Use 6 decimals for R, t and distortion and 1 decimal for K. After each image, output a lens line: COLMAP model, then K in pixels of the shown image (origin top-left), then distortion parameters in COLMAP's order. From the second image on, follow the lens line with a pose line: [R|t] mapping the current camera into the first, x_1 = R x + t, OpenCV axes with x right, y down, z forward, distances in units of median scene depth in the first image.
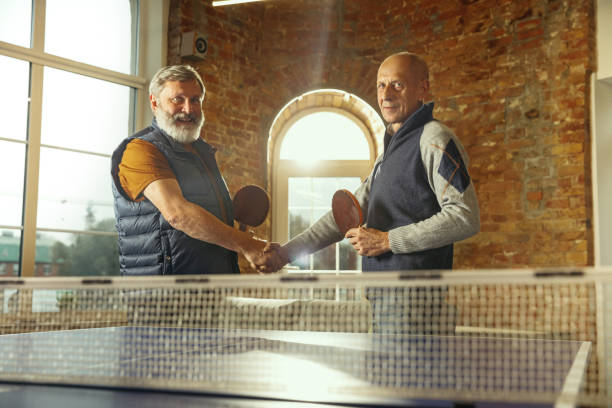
lens RADIAL K [[753.5, 0, 300.1], [0, 753.5, 206.1], [0, 0, 1]] dist [0.055032, 0.000000]
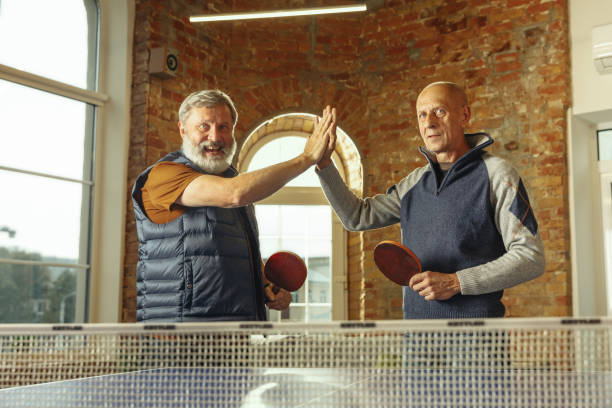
lens RADIAL K [[808.4, 0, 347.0], [0, 808.4, 216.6], [0, 0, 1]] dist [0.012146, 0.000000]
pose [[0.983124, 0.010525, 0.182636, -0.103979], [-0.007142, 0.999791, -0.019171, -0.005405], [-0.182800, 0.017543, 0.982994, -0.014839]]
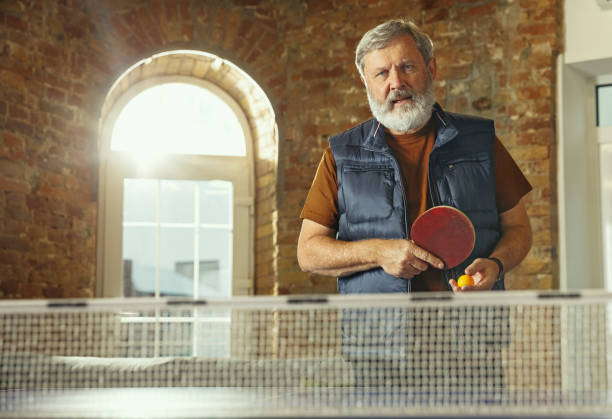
lens RADIAL K [[1177.4, 0, 359.3], [0, 1177.4, 203.6], [0, 0, 1]] dist [0.143215, 0.000000]
pose [[0.959873, 0.025797, 0.279245, -0.128532], [-0.020579, 0.999555, -0.021602, 0.003268], [-0.279678, 0.014989, 0.959977, -0.072621]]
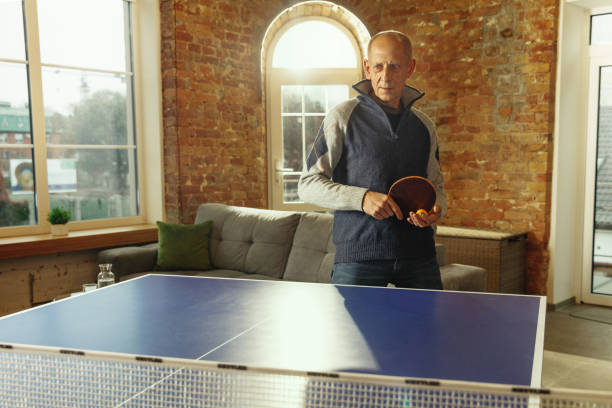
lens RADIAL K [[691.4, 0, 348.8], [0, 691.4, 238.4], [0, 0, 1]] dist [-0.009502, 0.000000]
pose [[0.996147, -0.024419, 0.084226, -0.009305], [0.003556, 0.970909, 0.239421, -0.073510], [-0.087622, -0.238199, 0.967256, -0.005845]]
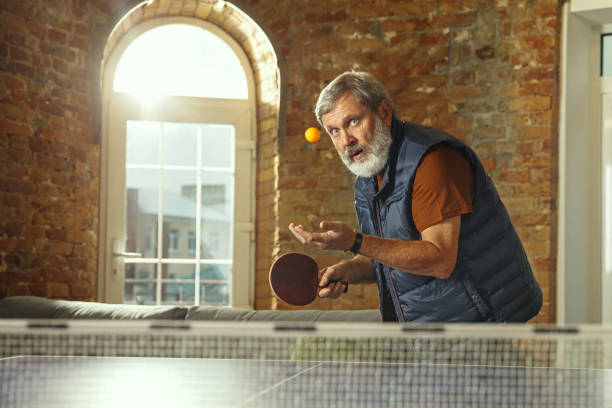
lens RADIAL K [[1151.4, 0, 352.2], [0, 1151.4, 224.7], [0, 0, 1]] dist [0.142268, 0.000000]
pose [[0.962050, 0.017199, 0.272332, -0.121048], [-0.035935, 0.997305, 0.063960, -0.021976], [-0.270498, -0.071319, 0.960075, -0.055096]]
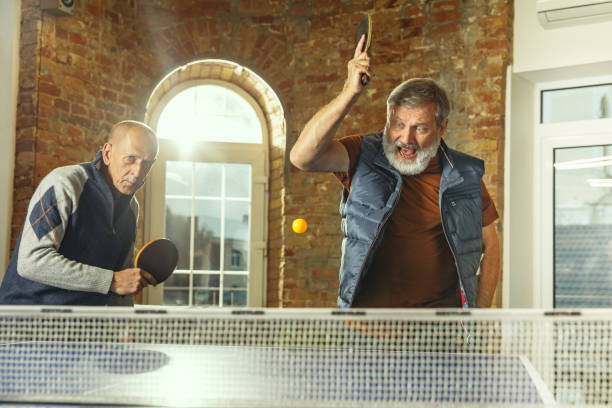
lens RADIAL K [[922.5, 0, 342.9], [0, 922.5, 245.1], [0, 0, 1]] dist [0.078407, 0.000000]
pose [[0.974369, 0.018720, 0.224174, -0.064475], [-0.033827, 0.997393, 0.063741, -0.019491], [-0.222397, -0.069691, 0.972462, -0.076205]]
